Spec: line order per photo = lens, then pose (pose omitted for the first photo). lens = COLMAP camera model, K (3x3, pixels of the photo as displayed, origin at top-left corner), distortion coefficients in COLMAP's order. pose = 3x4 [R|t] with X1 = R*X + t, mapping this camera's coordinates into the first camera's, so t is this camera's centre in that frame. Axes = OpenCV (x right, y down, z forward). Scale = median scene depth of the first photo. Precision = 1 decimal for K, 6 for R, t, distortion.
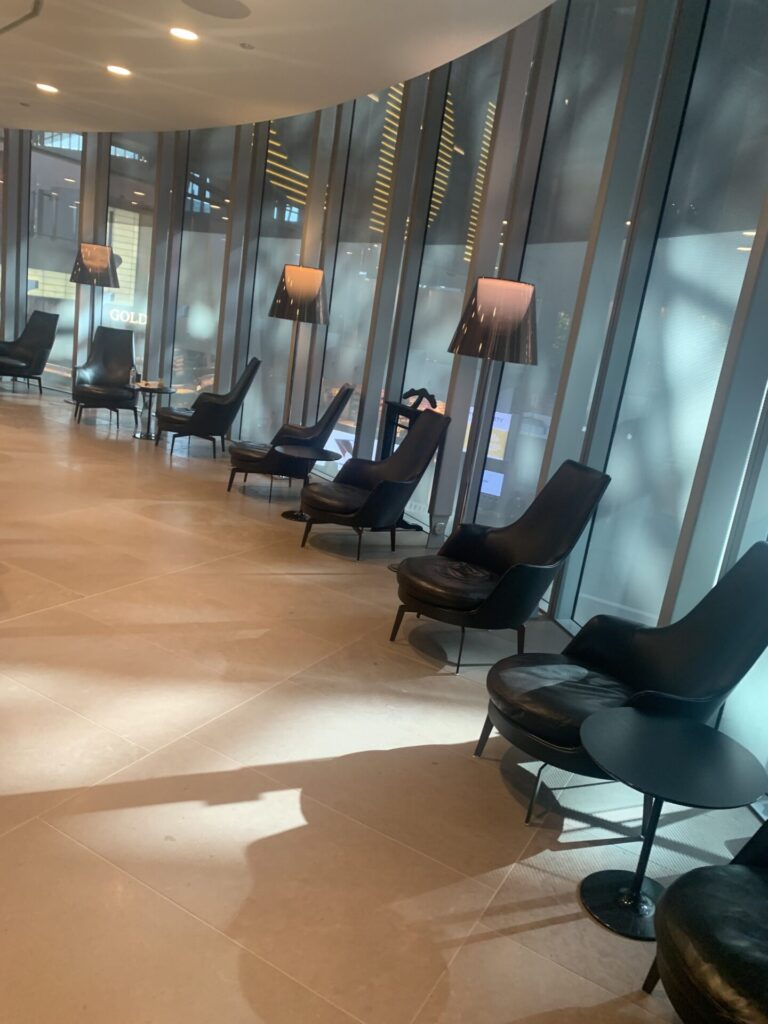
lens RADIAL K [[789.3, 0, 384.0], [0, 789.3, 512.0], [0, 0, 1]] dist [-0.000147, -0.003616]
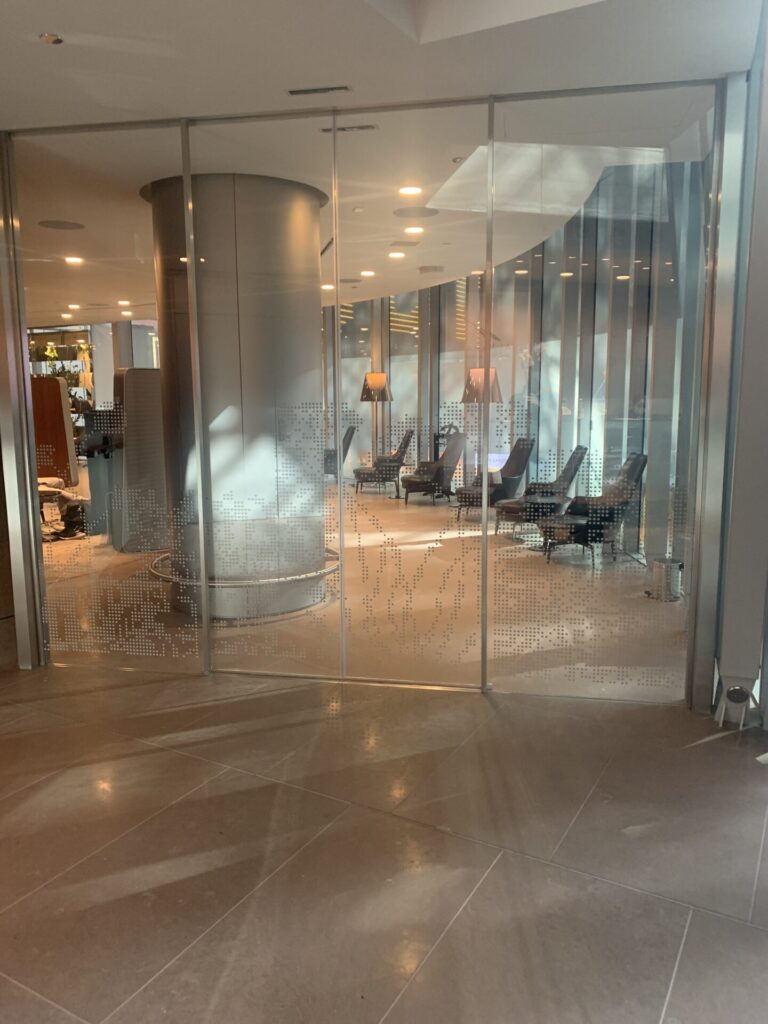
lens RADIAL K [[789.3, 0, 384.0], [0, 789.3, 512.0], [0, 0, 1]] dist [-0.000147, -0.003616]
pose [[0.987121, -0.159247, -0.015240, -0.124526], [0.157204, 0.983267, -0.092044, 0.225422], [0.029643, 0.088462, 0.995638, -0.987853]]
